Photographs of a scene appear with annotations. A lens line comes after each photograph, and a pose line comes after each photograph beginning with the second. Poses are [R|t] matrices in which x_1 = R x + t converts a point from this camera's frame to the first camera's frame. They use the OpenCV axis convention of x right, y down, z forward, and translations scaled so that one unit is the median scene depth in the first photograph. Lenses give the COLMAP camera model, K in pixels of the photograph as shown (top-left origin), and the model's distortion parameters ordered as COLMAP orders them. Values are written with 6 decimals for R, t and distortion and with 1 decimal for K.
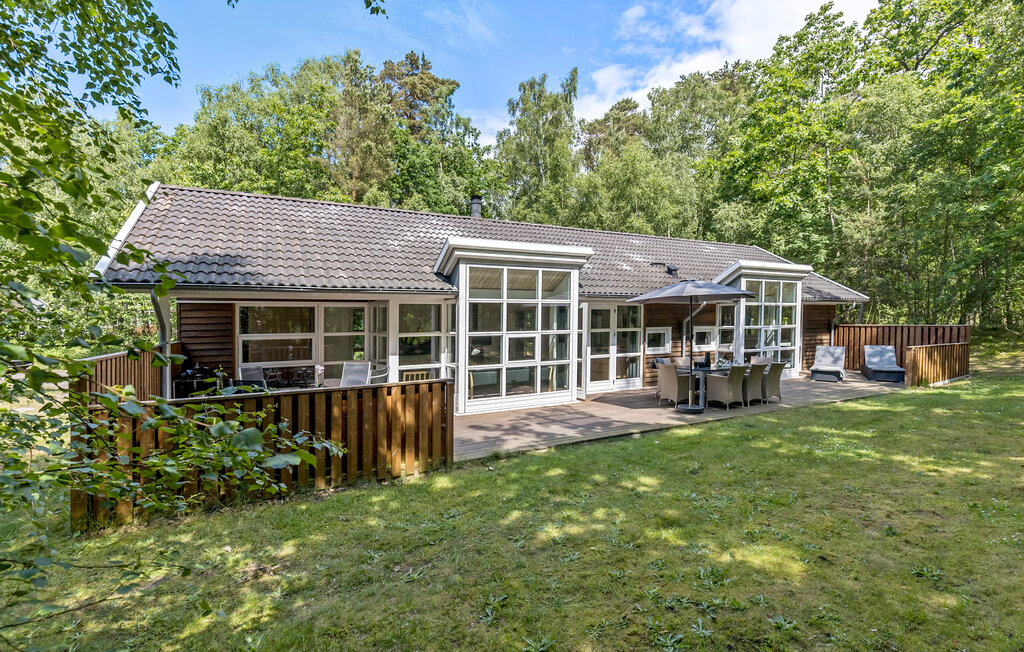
lens RADIAL K [[510.9, 0, 512.0], [0, 510.9, 326.0], [0, 0, 1]] dist [-0.000390, -0.000087]
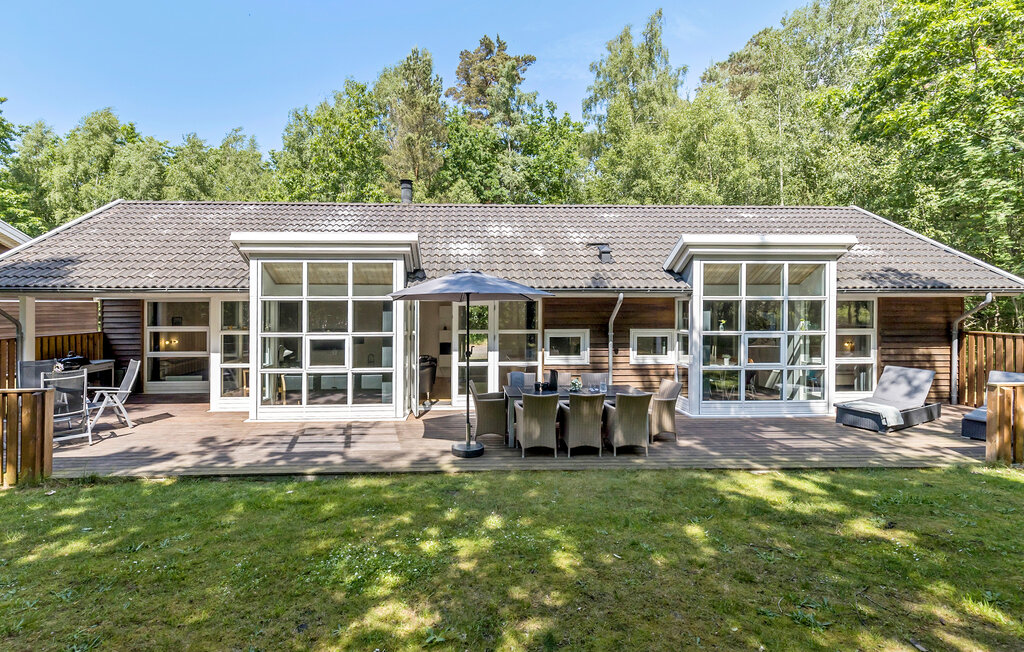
lens RADIAL K [[489.3, 0, 512.3], [0, 489.3, 348.2], [0, 0, 1]] dist [0.025562, -0.000183]
pose [[0.900980, 0.038679, -0.432134, 0.508733], [-0.016380, 0.998341, 0.055208, -0.008138], [0.433552, -0.042663, 0.900118, 0.304008]]
